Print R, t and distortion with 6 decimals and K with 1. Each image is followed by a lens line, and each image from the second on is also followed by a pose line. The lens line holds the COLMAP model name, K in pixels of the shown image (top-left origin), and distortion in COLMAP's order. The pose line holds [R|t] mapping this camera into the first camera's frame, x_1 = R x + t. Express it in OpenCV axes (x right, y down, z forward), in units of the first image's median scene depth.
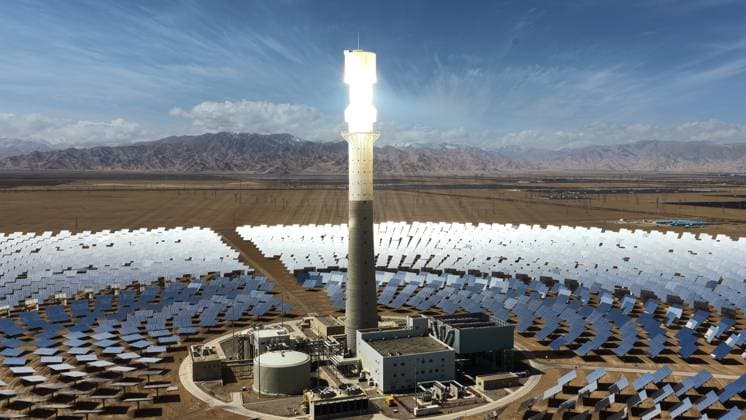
lens RADIAL K [[638.9, 0, 373.0], [0, 638.9, 210.0], [0, 0, 1]] dist [0.005671, 0.004757]
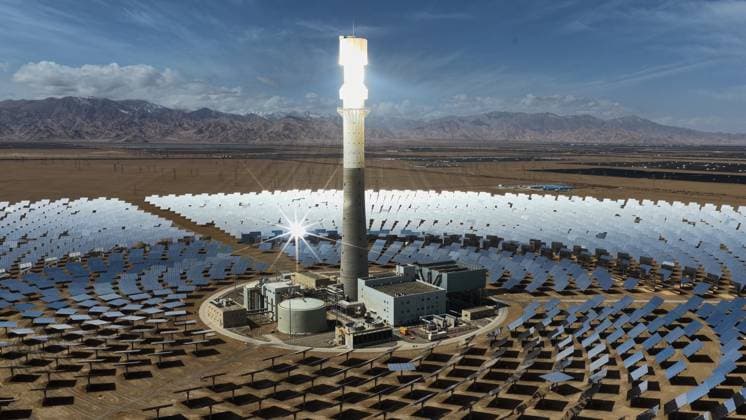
lens RADIAL K [[638.9, 0, 373.0], [0, 638.9, 210.0], [0, 0, 1]] dist [0.005671, 0.004757]
pose [[0.977284, -0.019690, 0.211016, -0.113705], [0.009462, 0.998736, 0.049372, 0.002007], [-0.211722, -0.046254, 0.976235, -0.068798]]
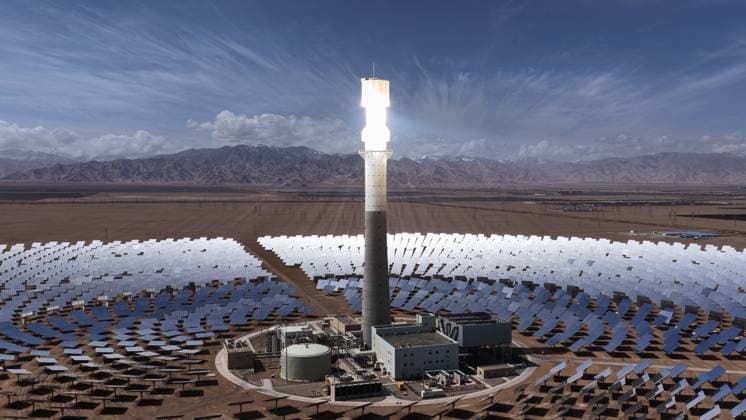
lens RADIAL K [[638.9, 0, 373.0], [0, 638.9, 210.0], [0, 0, 1]] dist [0.005671, 0.004757]
pose [[0.999666, 0.001159, -0.025821, 0.002498], [-0.001656, 0.999813, -0.019245, 0.002198], [0.025794, 0.019282, 0.999481, -0.060607]]
